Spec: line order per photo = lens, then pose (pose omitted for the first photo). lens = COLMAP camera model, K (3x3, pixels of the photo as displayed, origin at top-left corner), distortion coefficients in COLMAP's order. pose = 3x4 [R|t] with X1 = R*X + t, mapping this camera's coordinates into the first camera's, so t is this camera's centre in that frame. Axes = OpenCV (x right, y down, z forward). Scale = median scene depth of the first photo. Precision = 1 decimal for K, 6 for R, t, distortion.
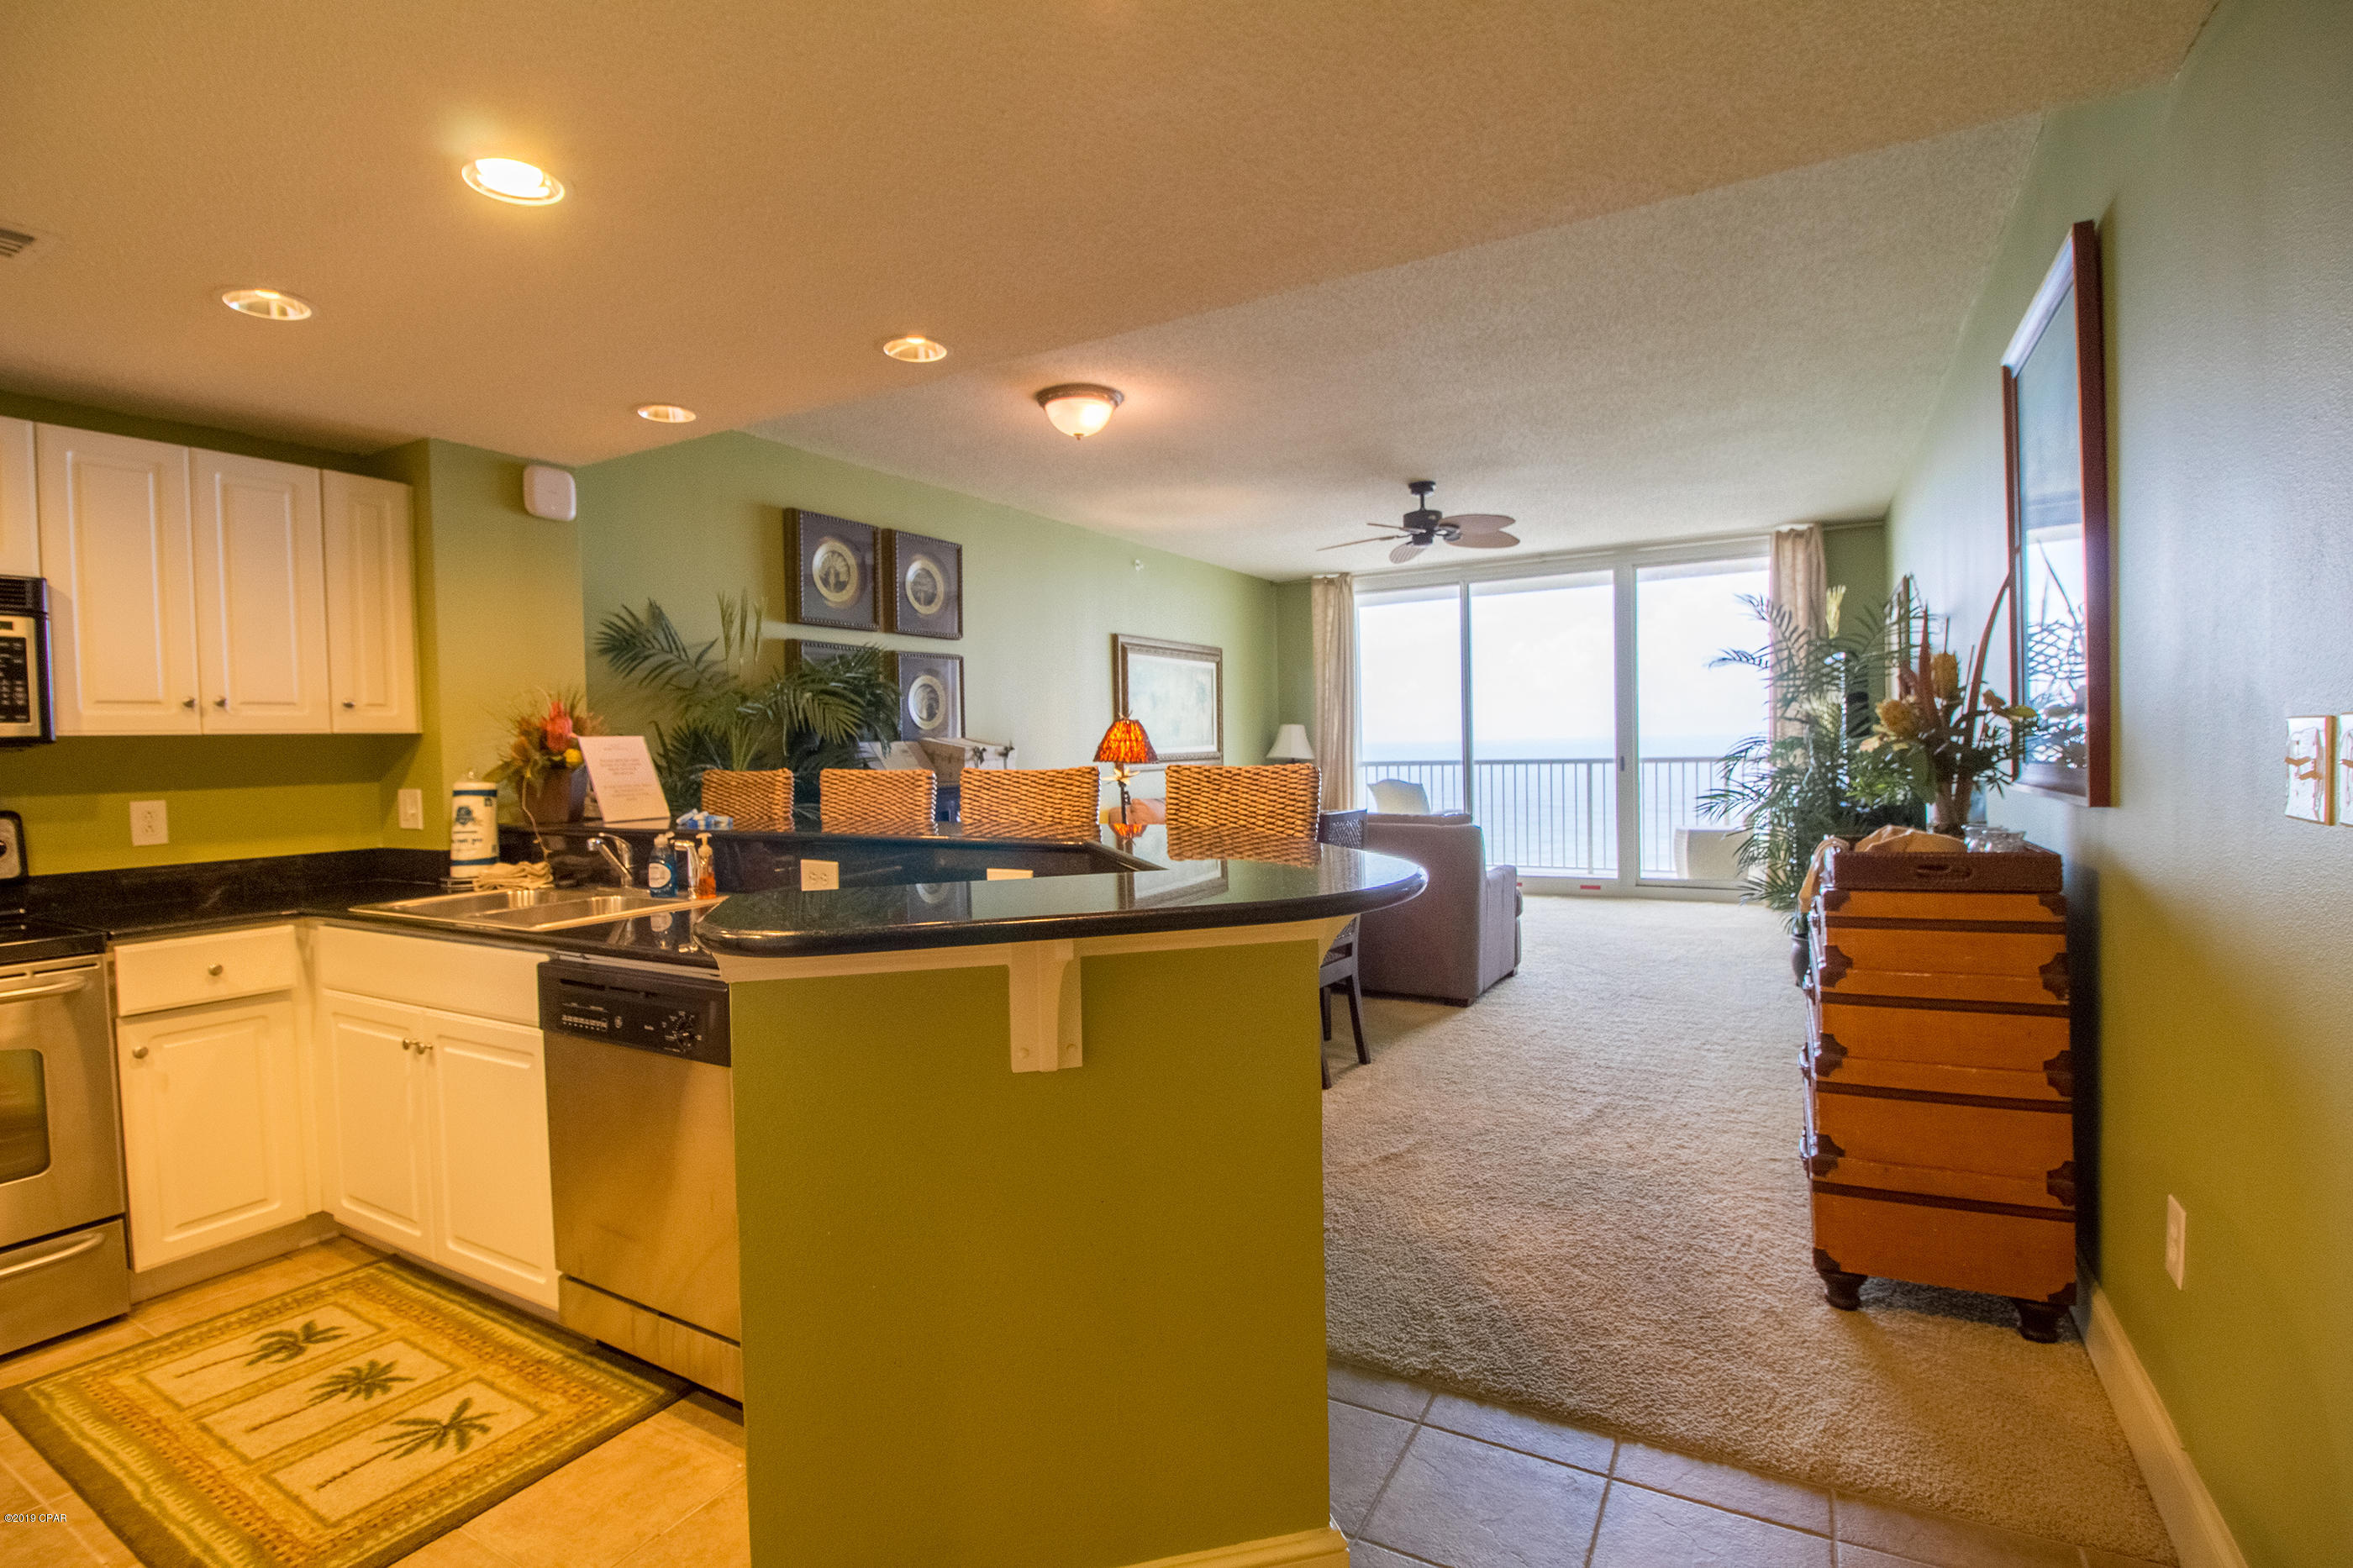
lens RADIAL K [[1090.9, 0, 1171.4], [0, 1090.9, 784.5], [0, 0, 1]] dist [-0.012397, -0.003287]
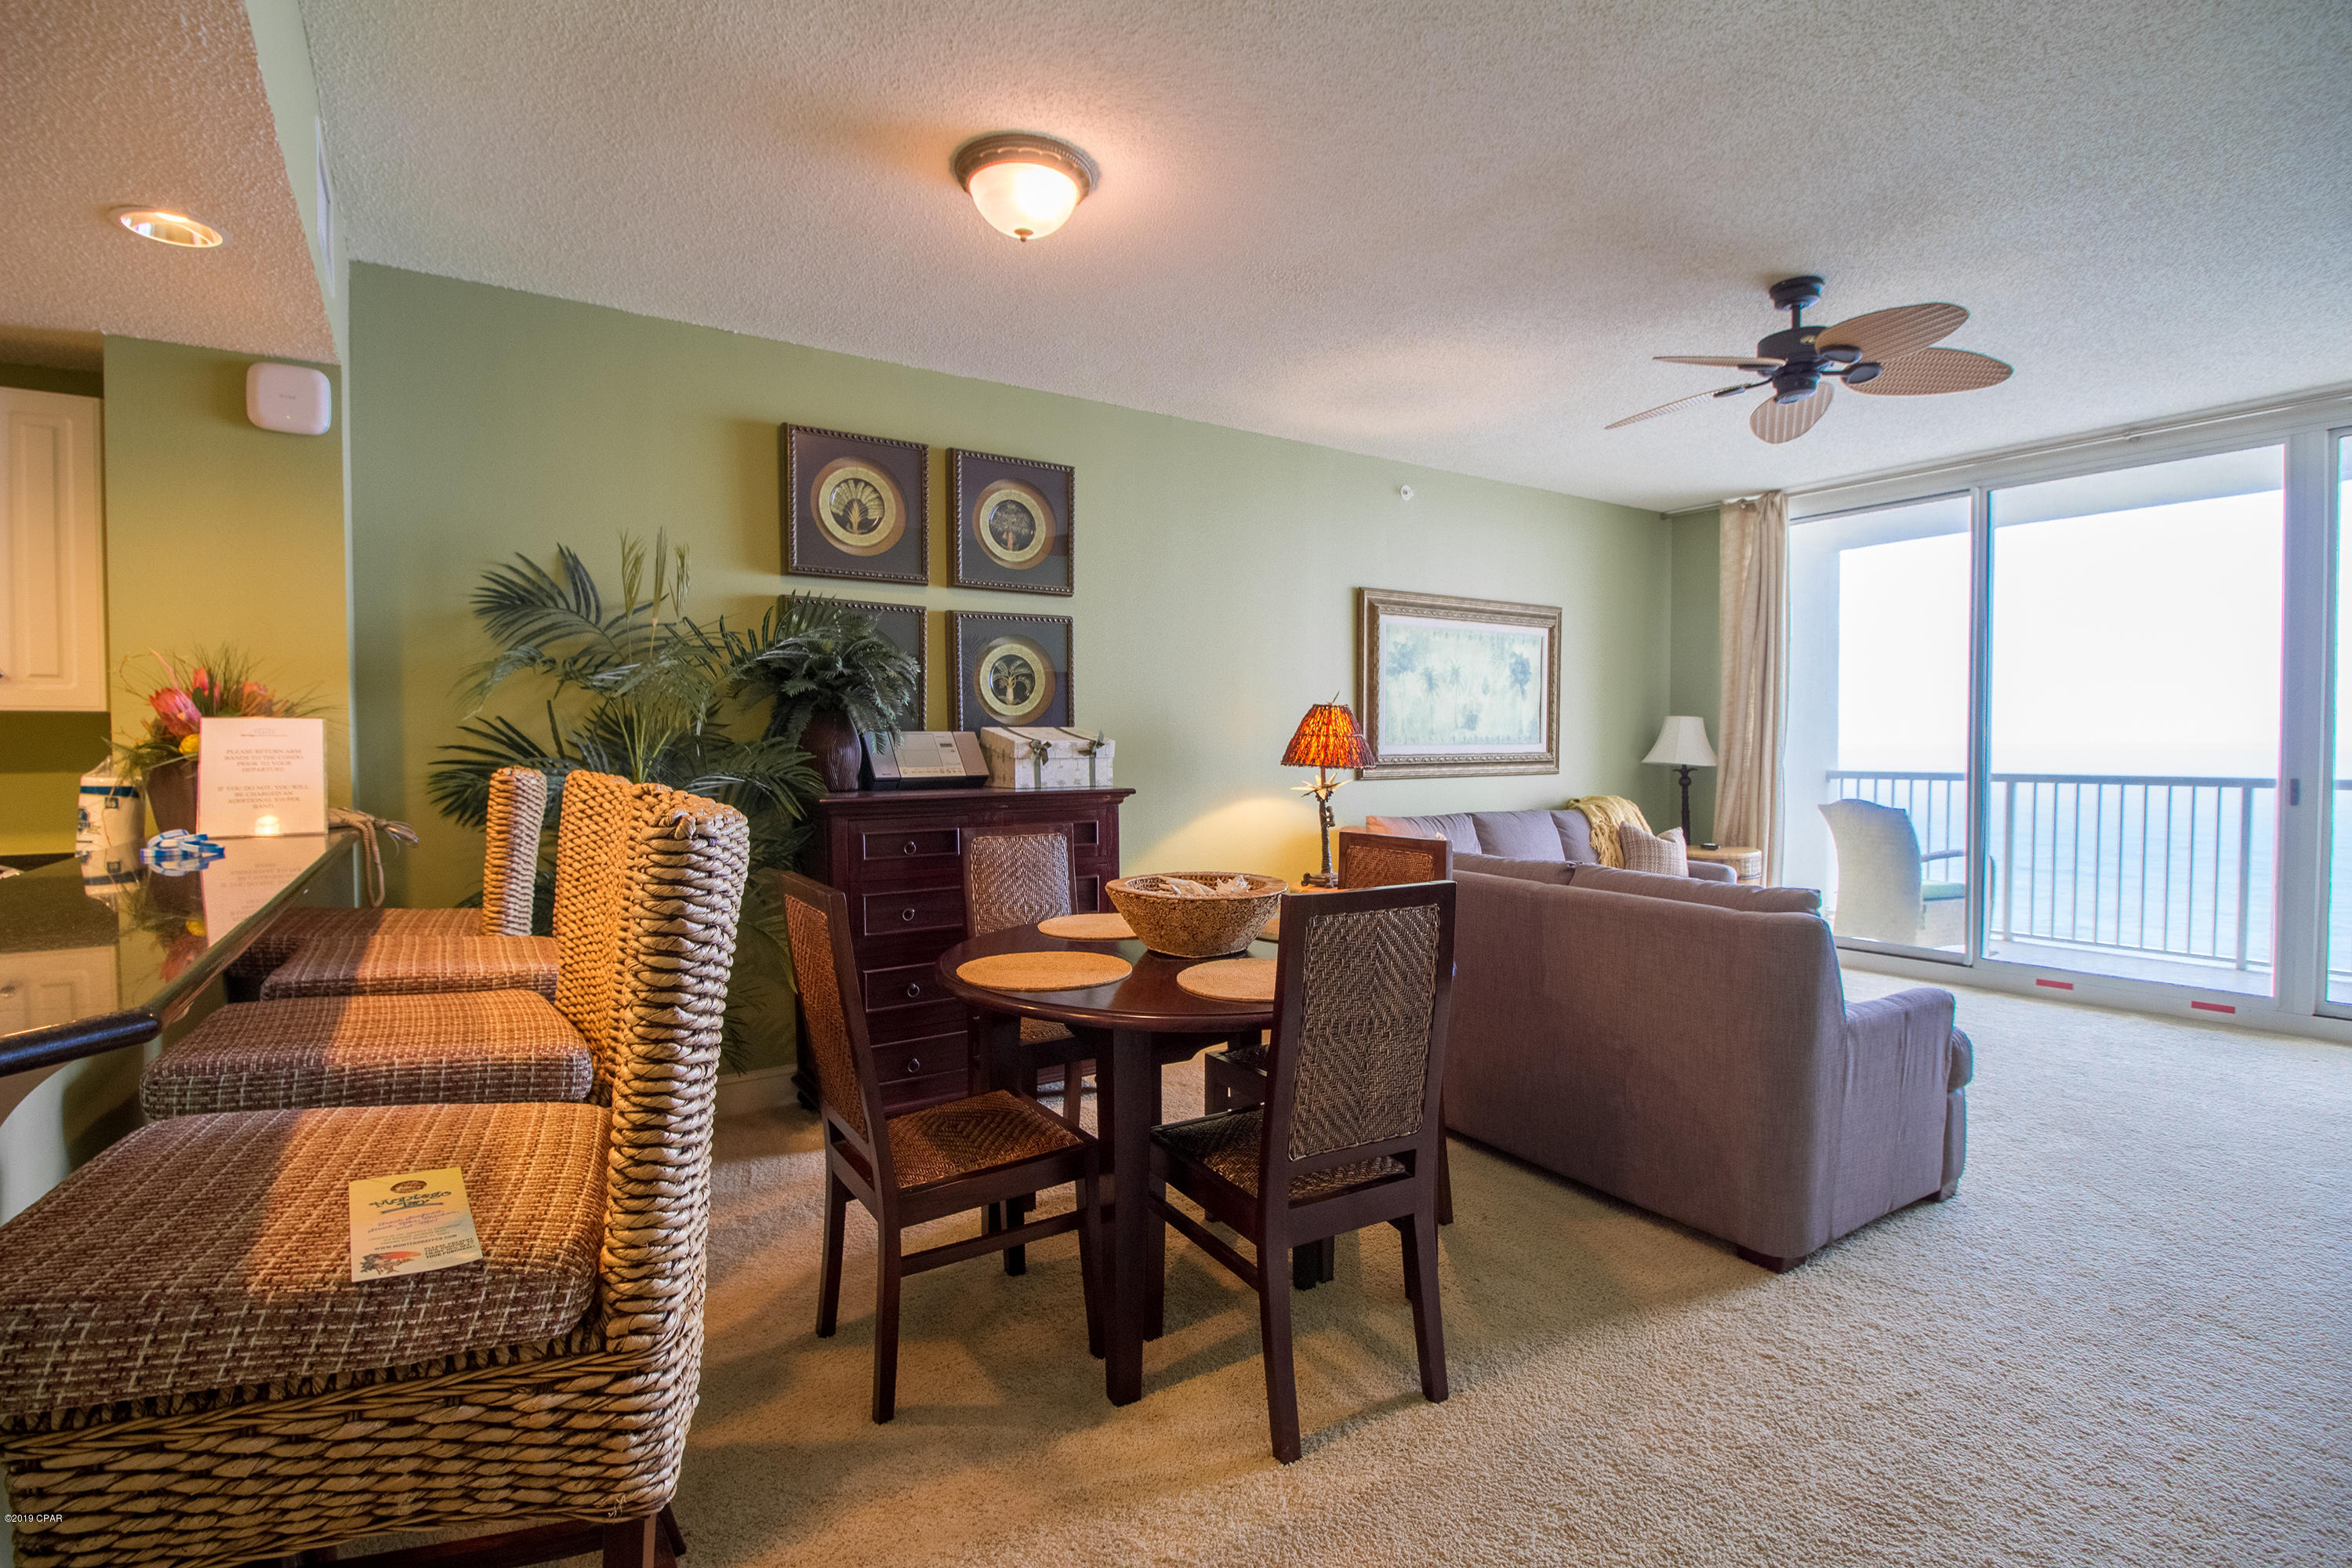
lens RADIAL K [[1090.5, 0, 1173.4], [0, 1090.5, 781.3], [0, 0, 1]] dist [-0.012397, -0.003287]
pose [[0.896487, 0.032443, -0.441880, 0.197023], [-0.030789, 0.999466, 0.010917, -0.016448], [0.441998, 0.003818, 0.897008, 0.359067]]
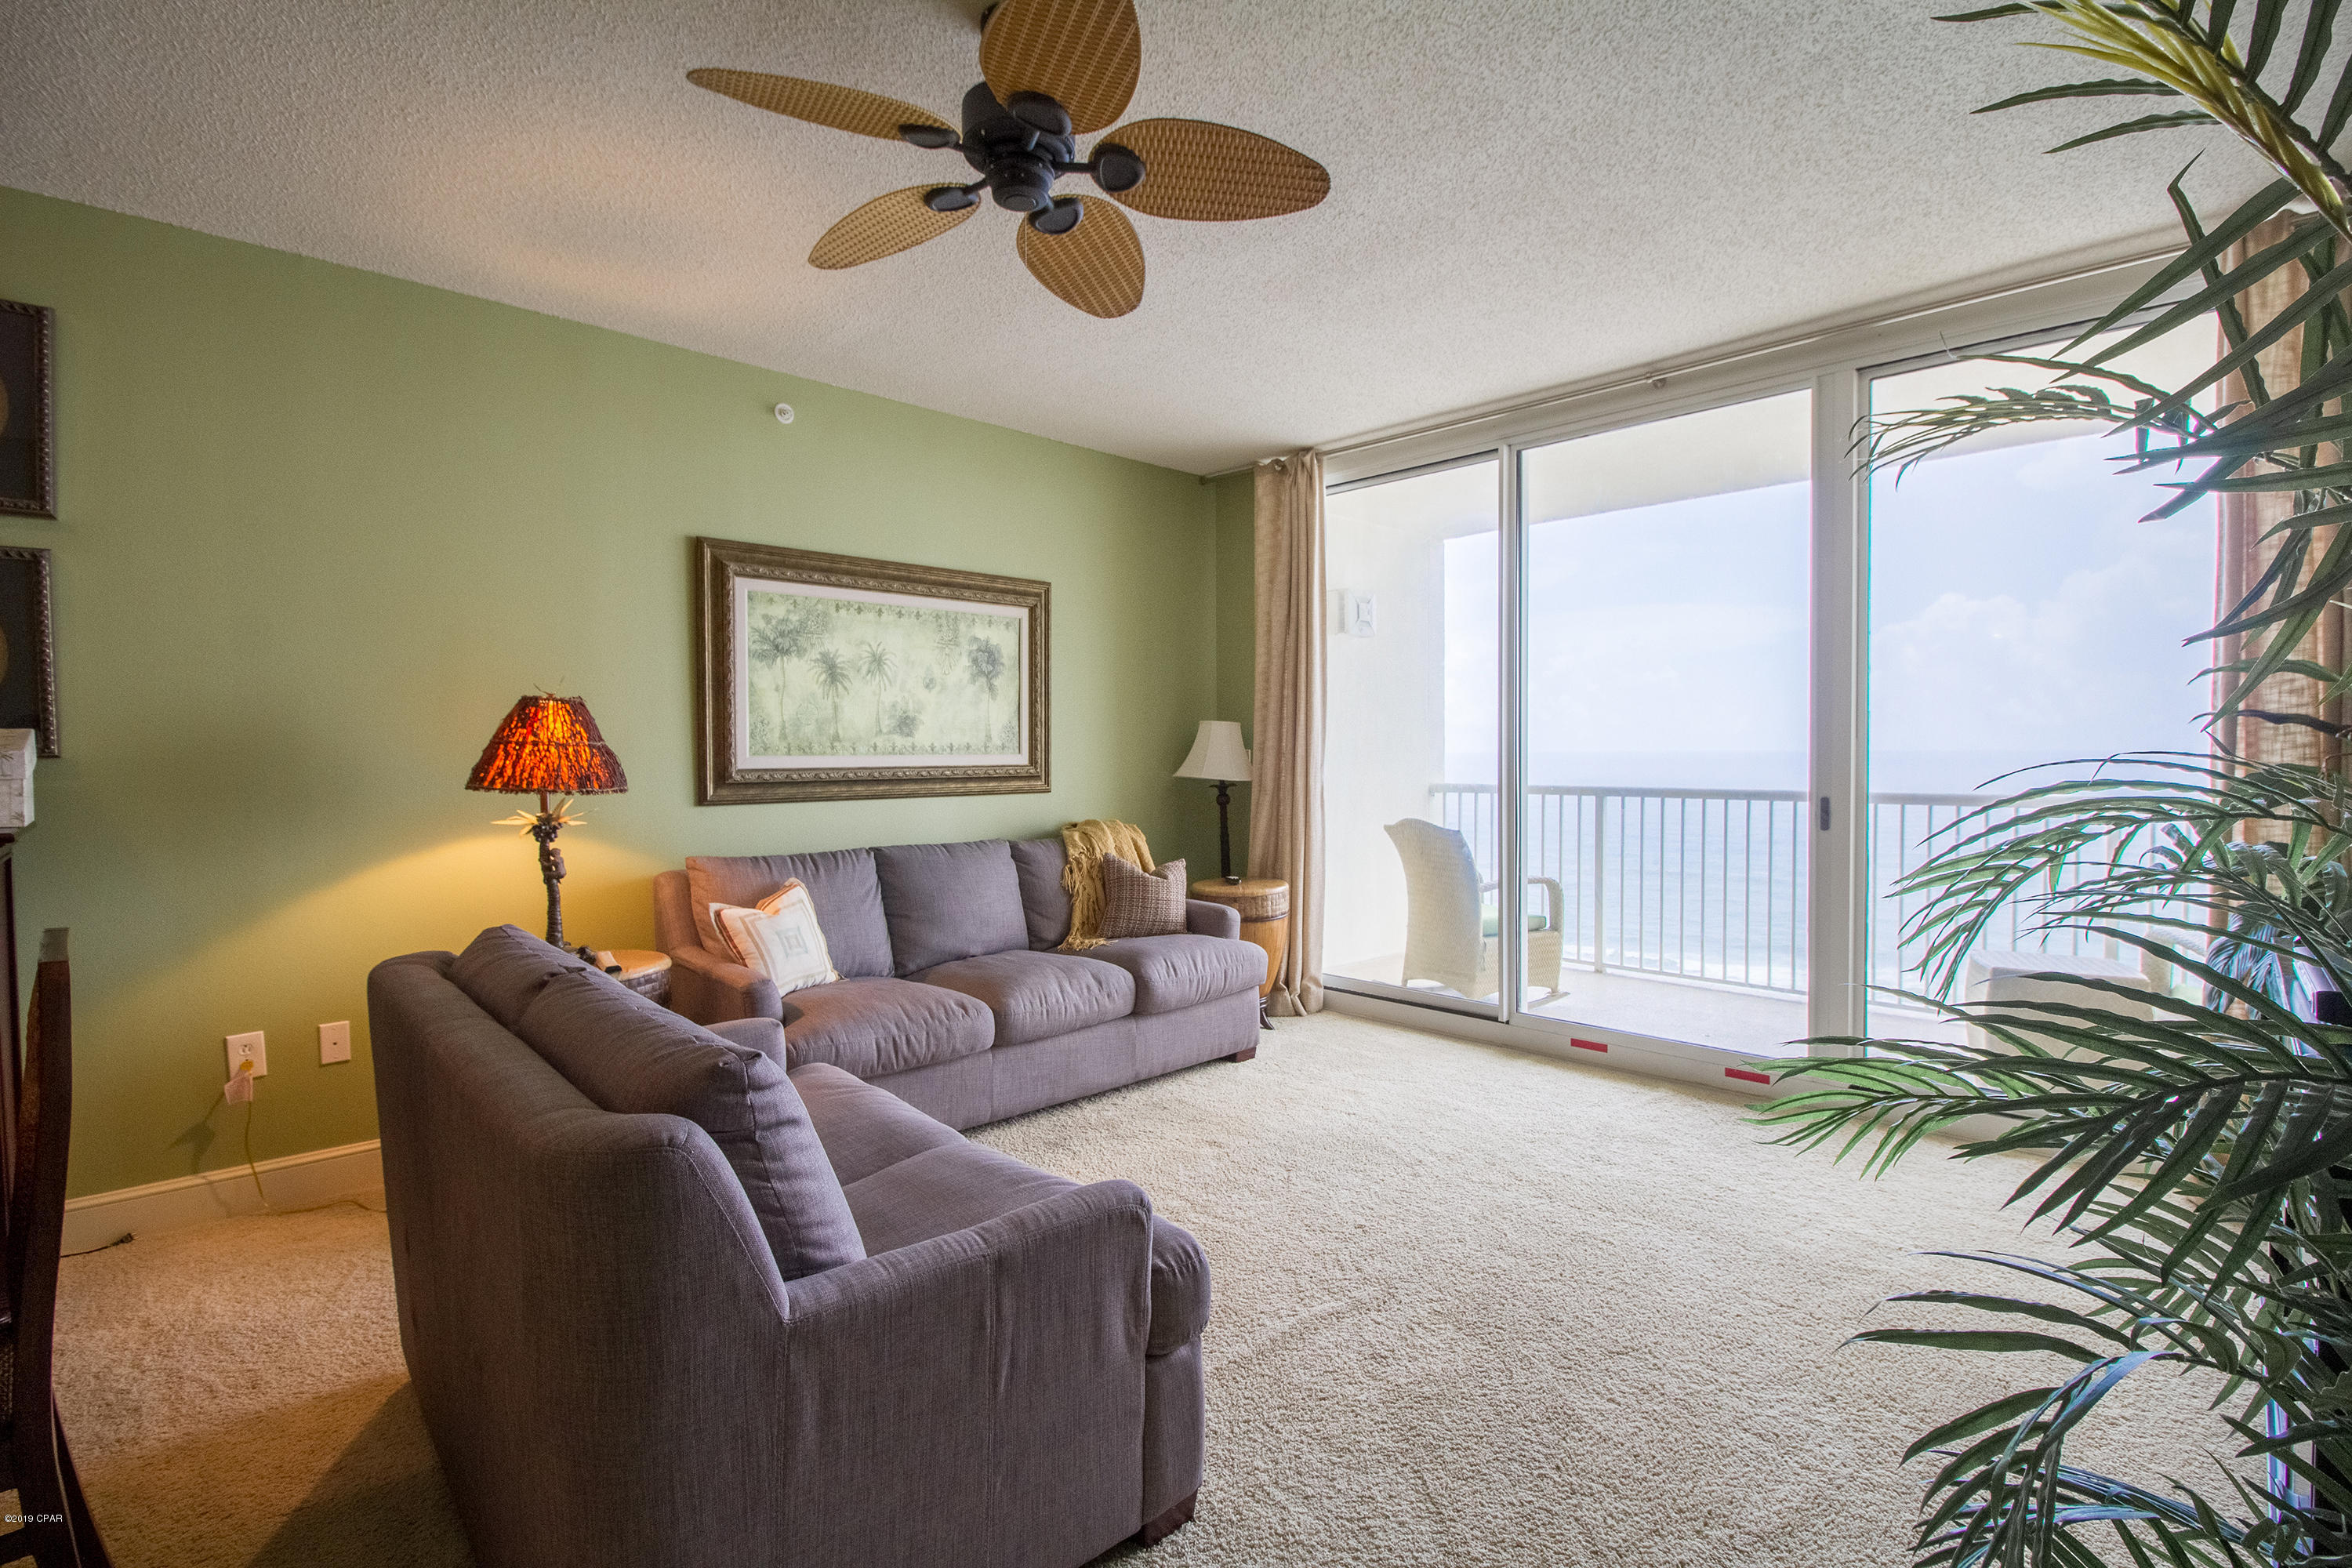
lens RADIAL K [[1090.5, 0, 1178.1], [0, 1090.5, 775.7], [0, 0, 1]] dist [-0.012397, -0.003287]
pose [[0.965242, 0.019101, -0.260657, 0.374346], [-0.022878, 0.999673, -0.011465, -0.028757], [0.260353, 0.017029, 0.965363, 0.680559]]
